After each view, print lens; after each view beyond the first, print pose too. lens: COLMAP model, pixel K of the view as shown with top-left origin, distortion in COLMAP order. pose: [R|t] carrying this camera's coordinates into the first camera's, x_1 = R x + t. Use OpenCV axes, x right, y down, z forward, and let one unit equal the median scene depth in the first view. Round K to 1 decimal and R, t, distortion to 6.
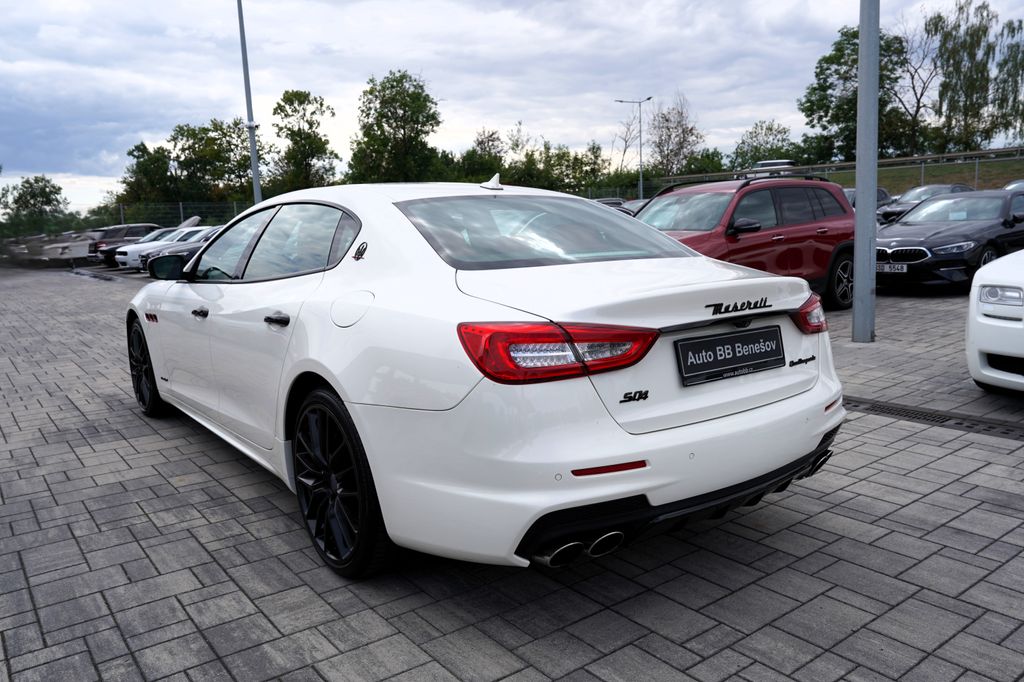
lens RADIAL K [[747.5, 0, 492.8], [0, 747.5, 330.8], [0, 0, 1]] dist [-0.003659, 0.002844]
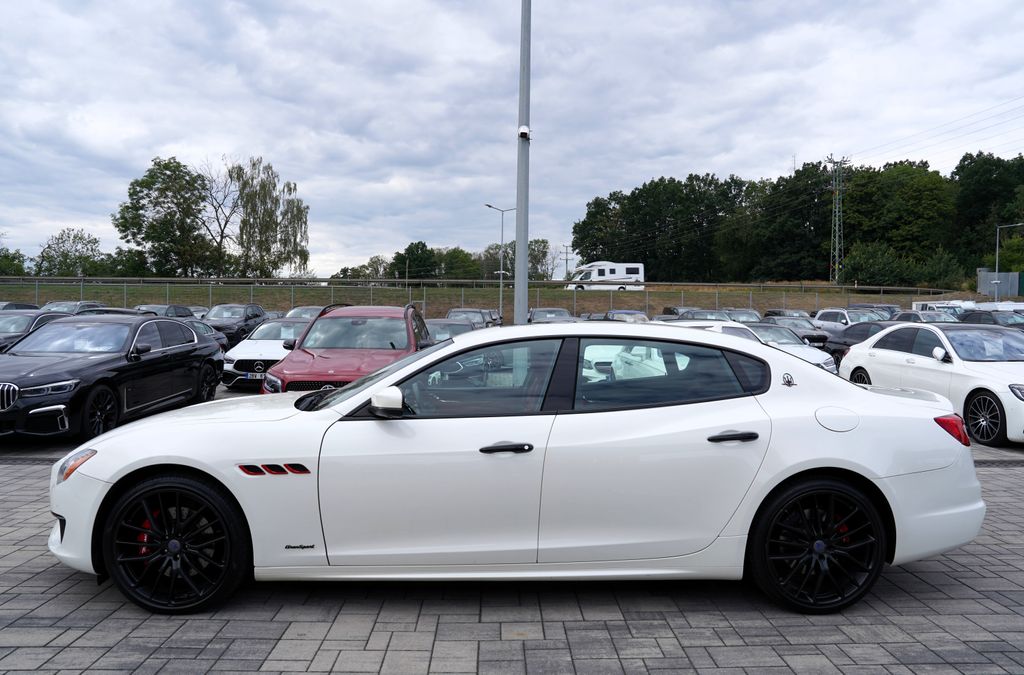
lens RADIAL K [[695.9, 0, 512.0], [0, 695.9, 337.5], [0, 0, 1]] dist [-0.099938, 0.074885]
pose [[0.581603, 0.017927, 0.813275, -1.159557], [0.091296, 0.992002, -0.087156, -0.086467], [-0.808334, 0.124939, 0.575315, 0.522653]]
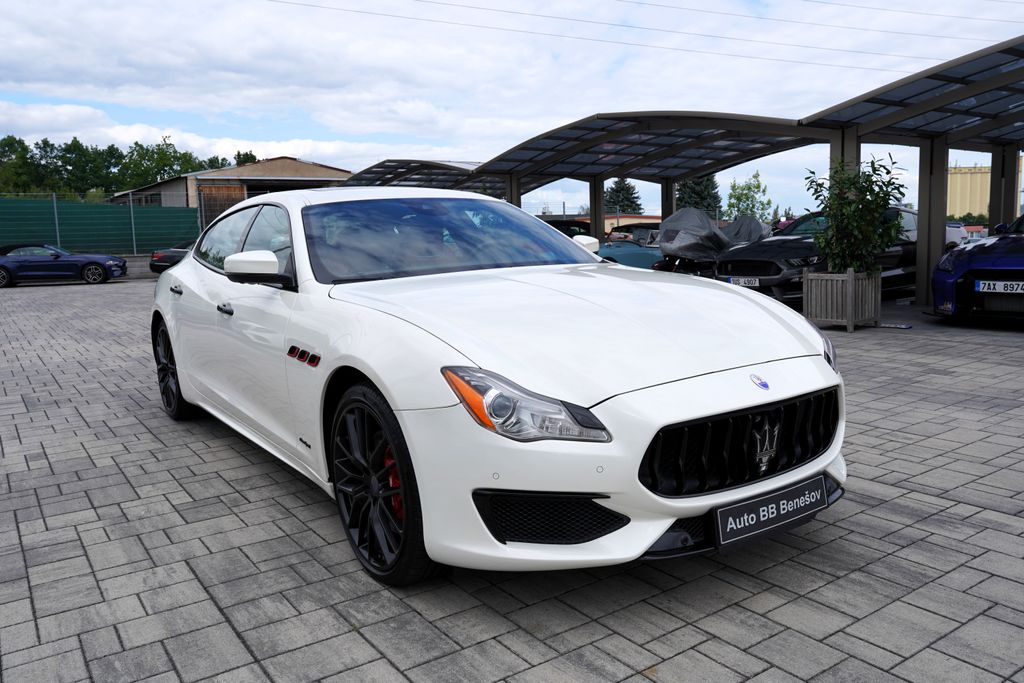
lens RADIAL K [[788.7, 0, 512.0], [0, 788.7, 341.5], [0, 0, 1]] dist [-0.055984, 0.056193]
pose [[-0.997094, 0.048866, 0.058436, -0.463413], [0.062721, 0.961995, 0.265768, -0.291535], [-0.043228, 0.268661, -0.962264, 2.413043]]
